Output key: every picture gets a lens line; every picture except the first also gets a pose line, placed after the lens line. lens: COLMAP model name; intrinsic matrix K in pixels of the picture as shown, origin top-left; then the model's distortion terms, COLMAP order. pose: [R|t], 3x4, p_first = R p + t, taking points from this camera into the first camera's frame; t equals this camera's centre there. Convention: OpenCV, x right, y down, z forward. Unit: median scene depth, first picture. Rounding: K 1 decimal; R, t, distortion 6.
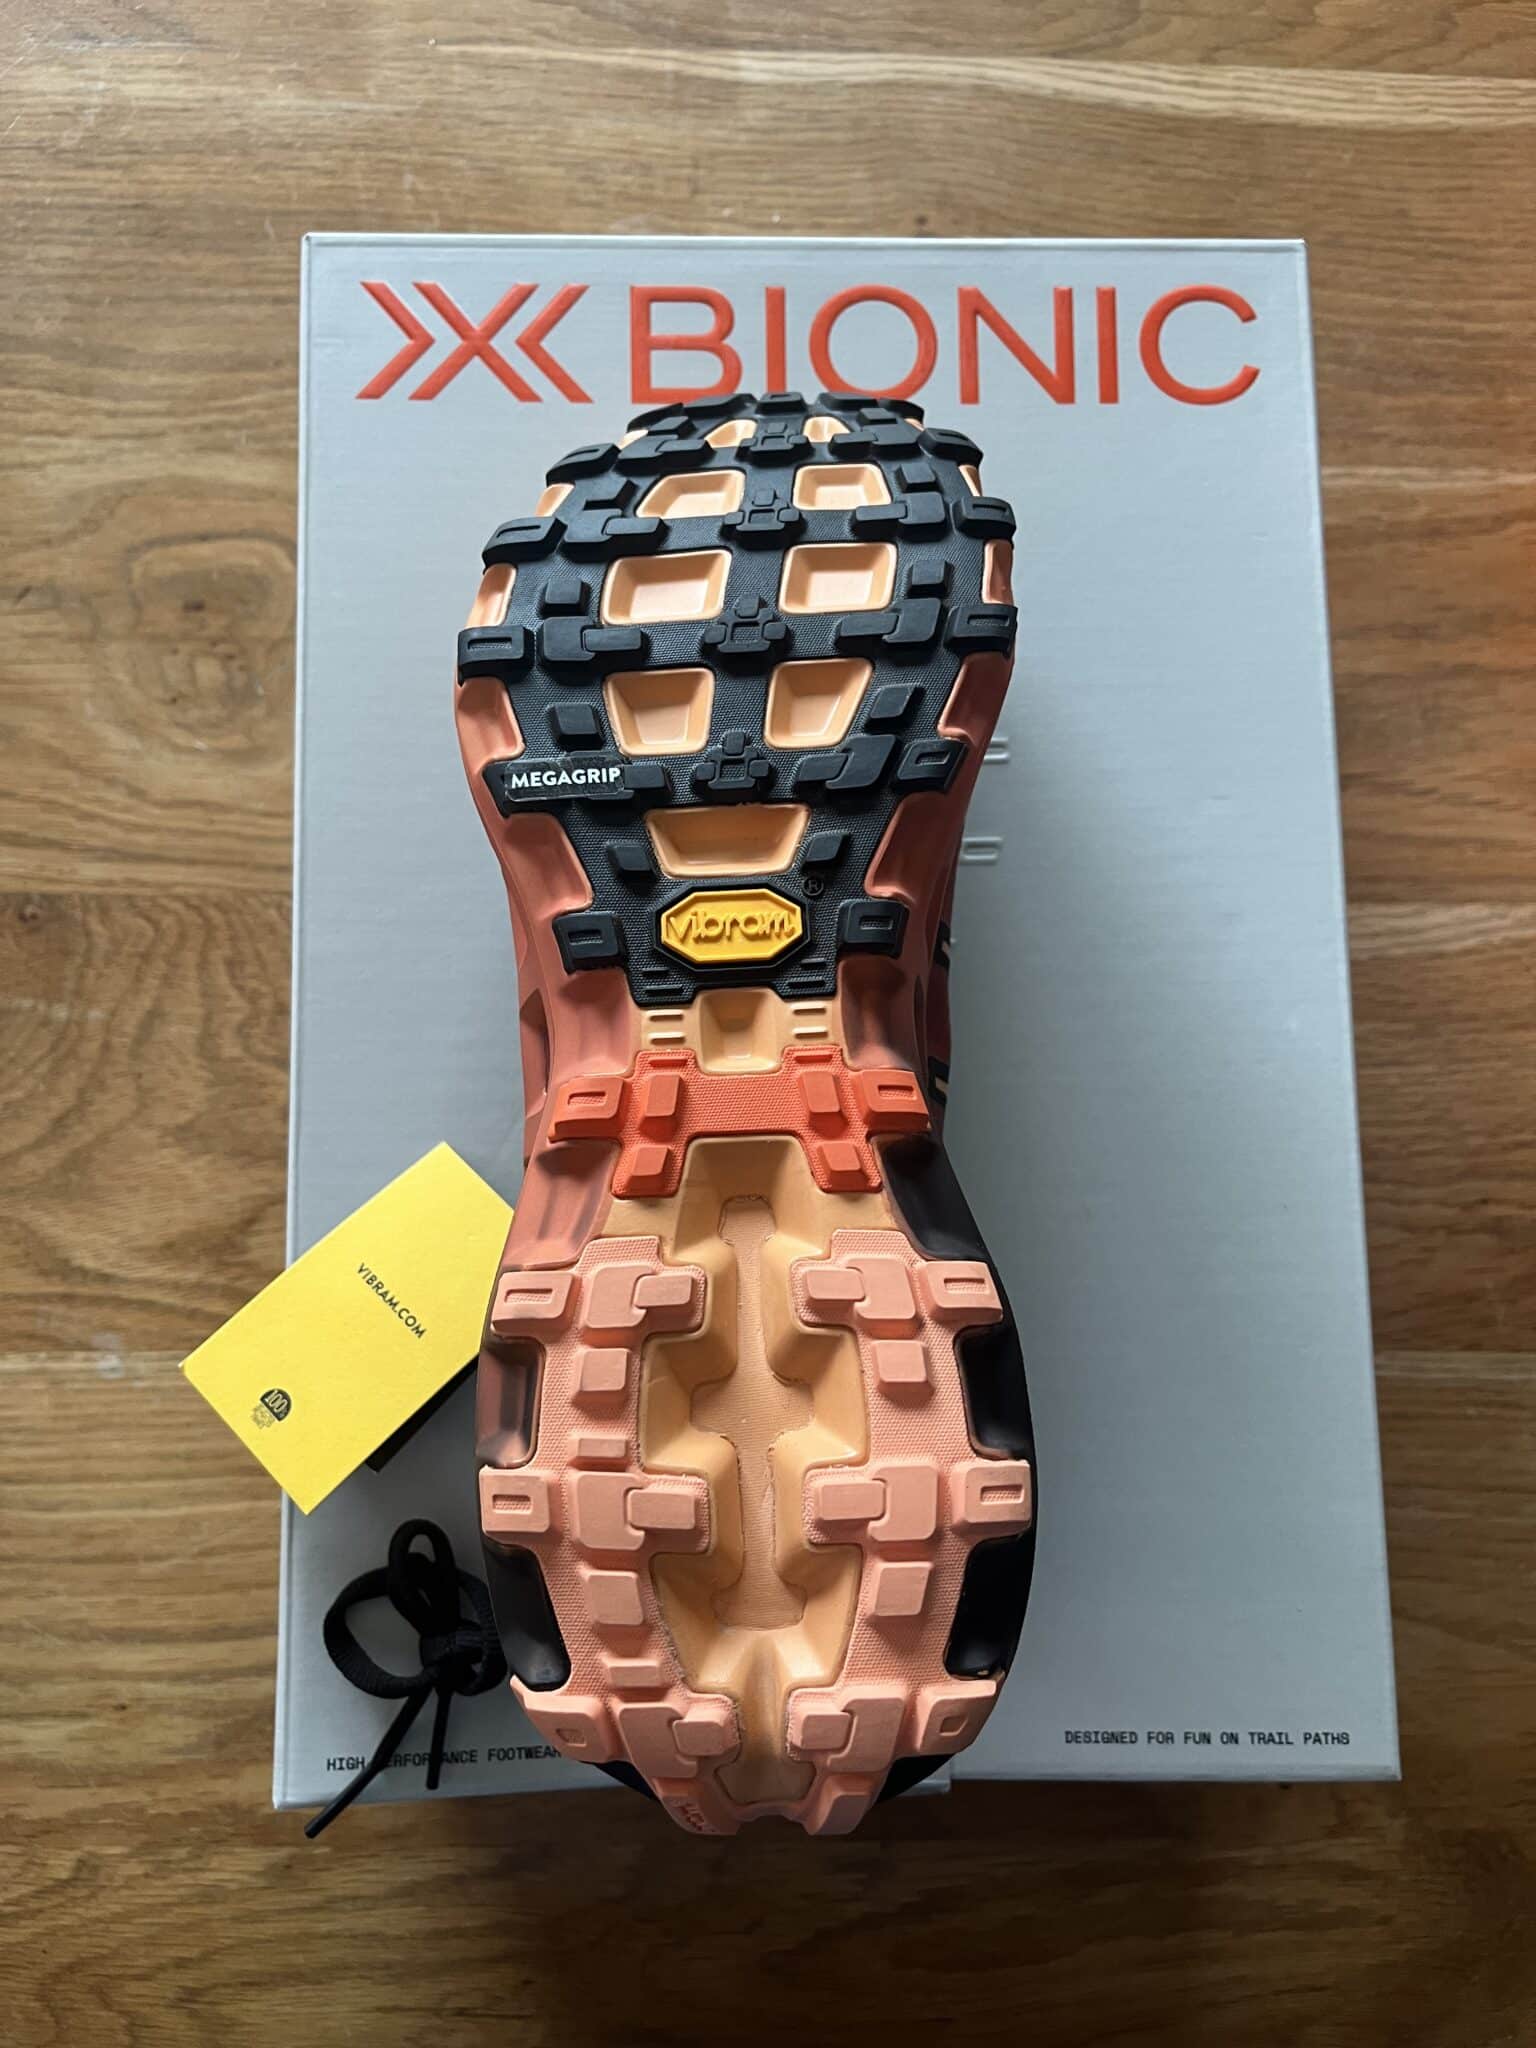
lens RADIAL K [[1577.5, 0, 763.7], [0, 1577.5, 1020.1], [0, 0, 1]] dist [0.084370, -0.143212]
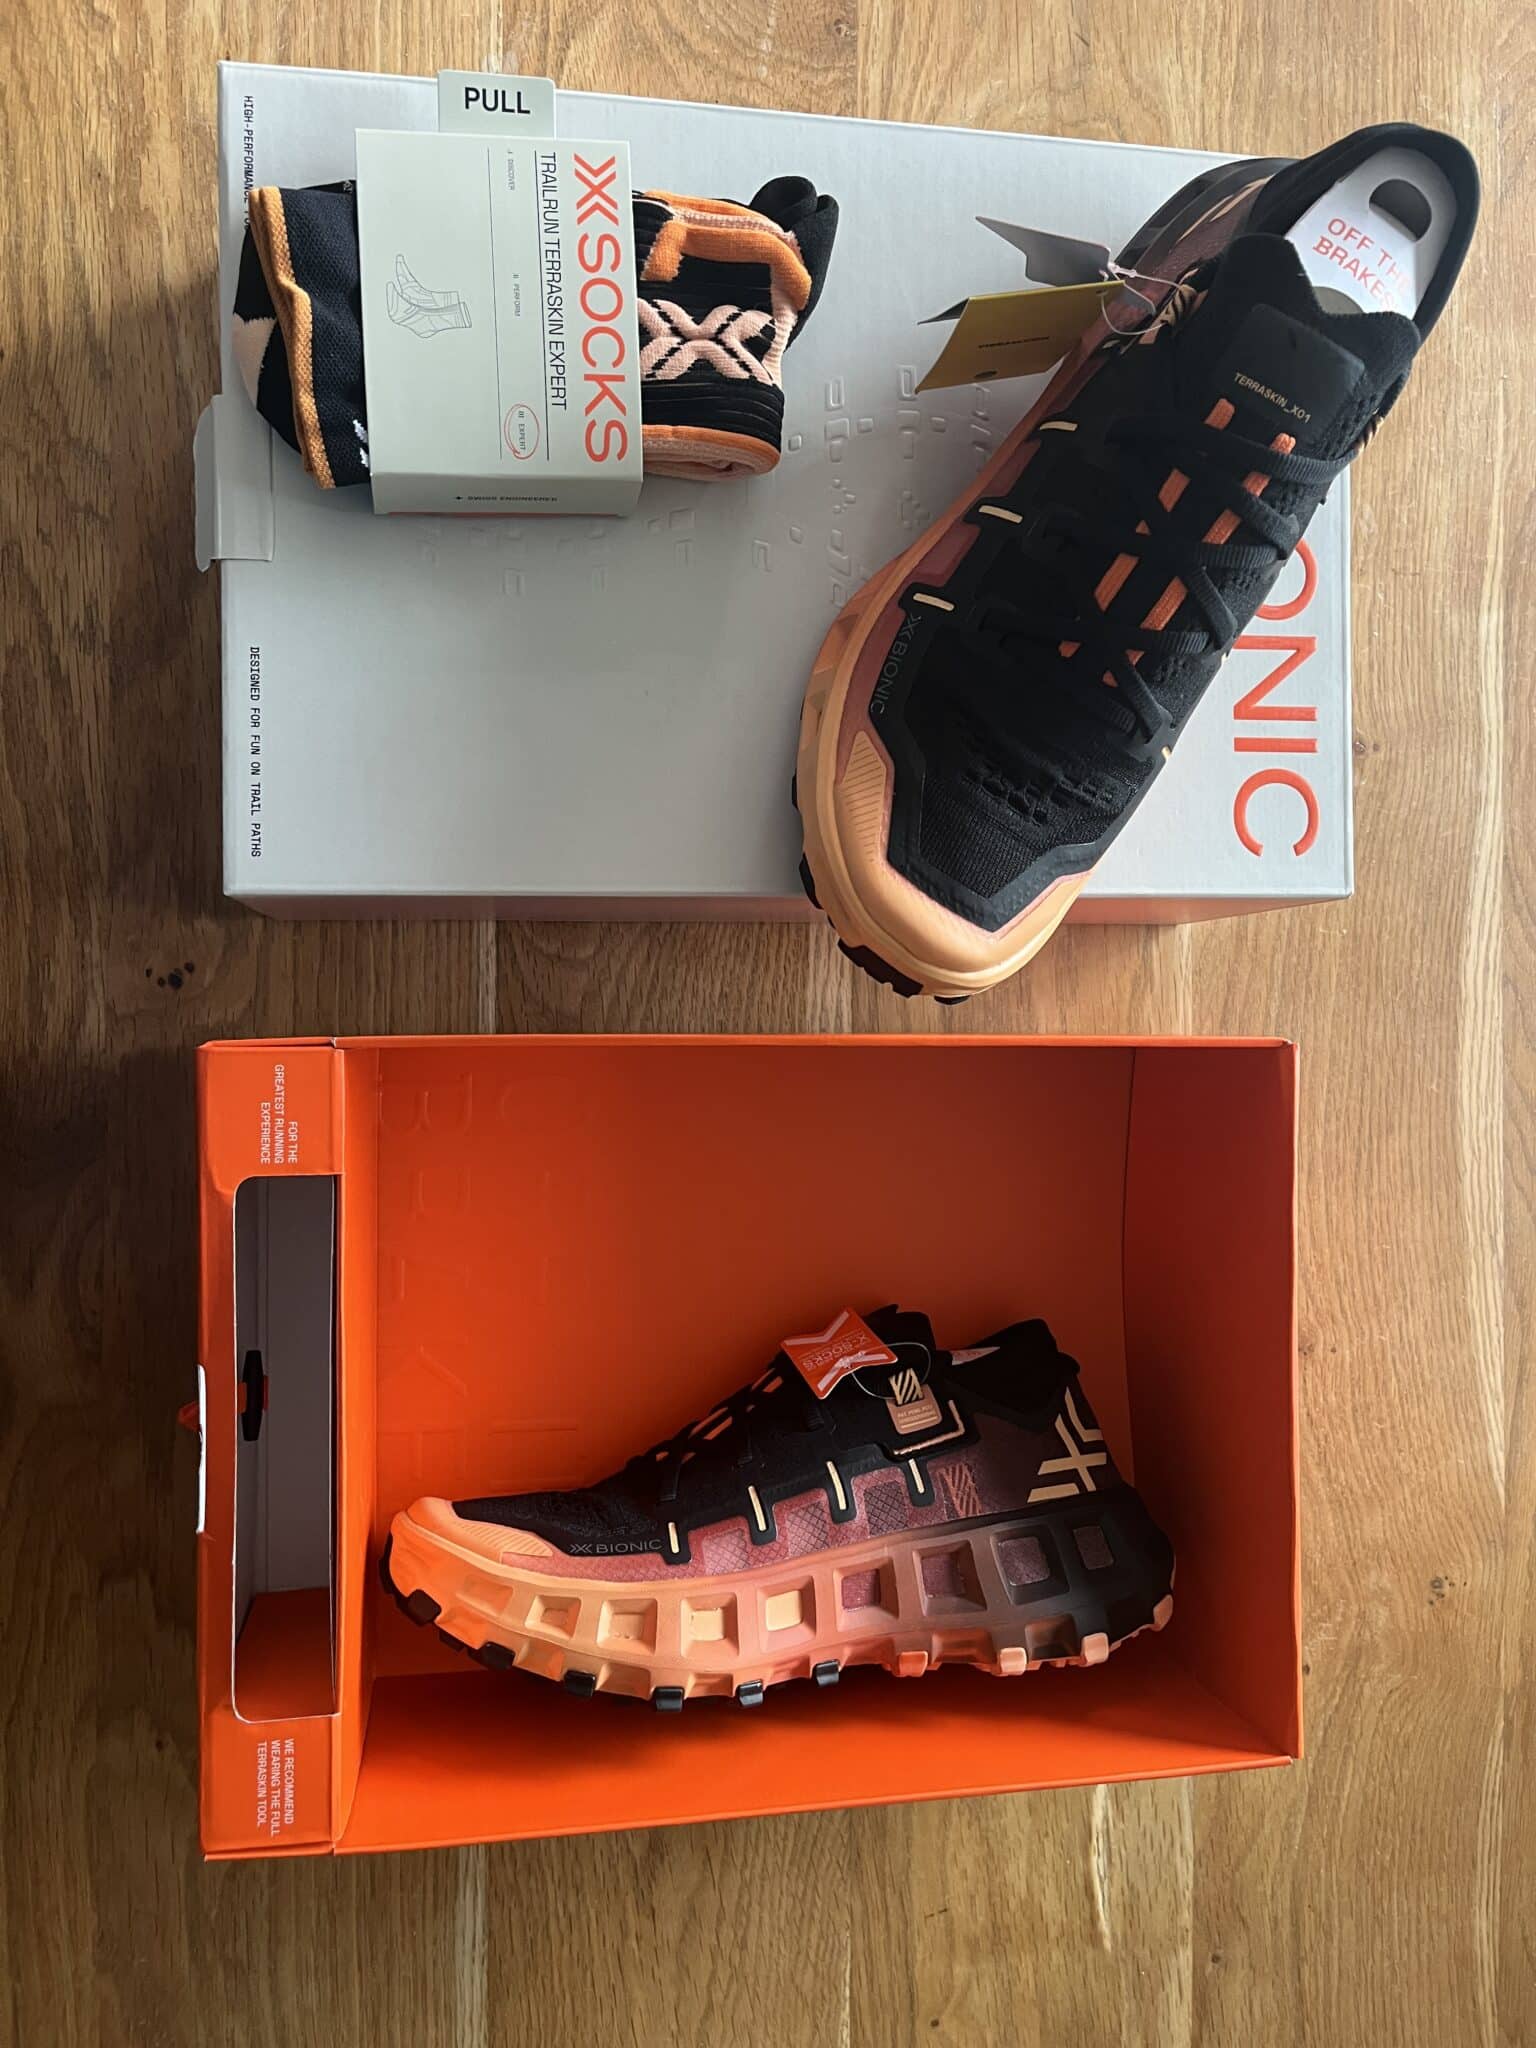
lens RADIAL K [[1540.8, 0, 768.0], [0, 1540.8, 1024.0], [0, 0, 1]] dist [0.074509, -0.120469]
pose [[0.003722, 0.999294, -0.037396, 0.388004], [-0.997749, 0.001208, -0.067049, 0.076749], [-0.066957, 0.037562, 0.997049, -0.220434]]
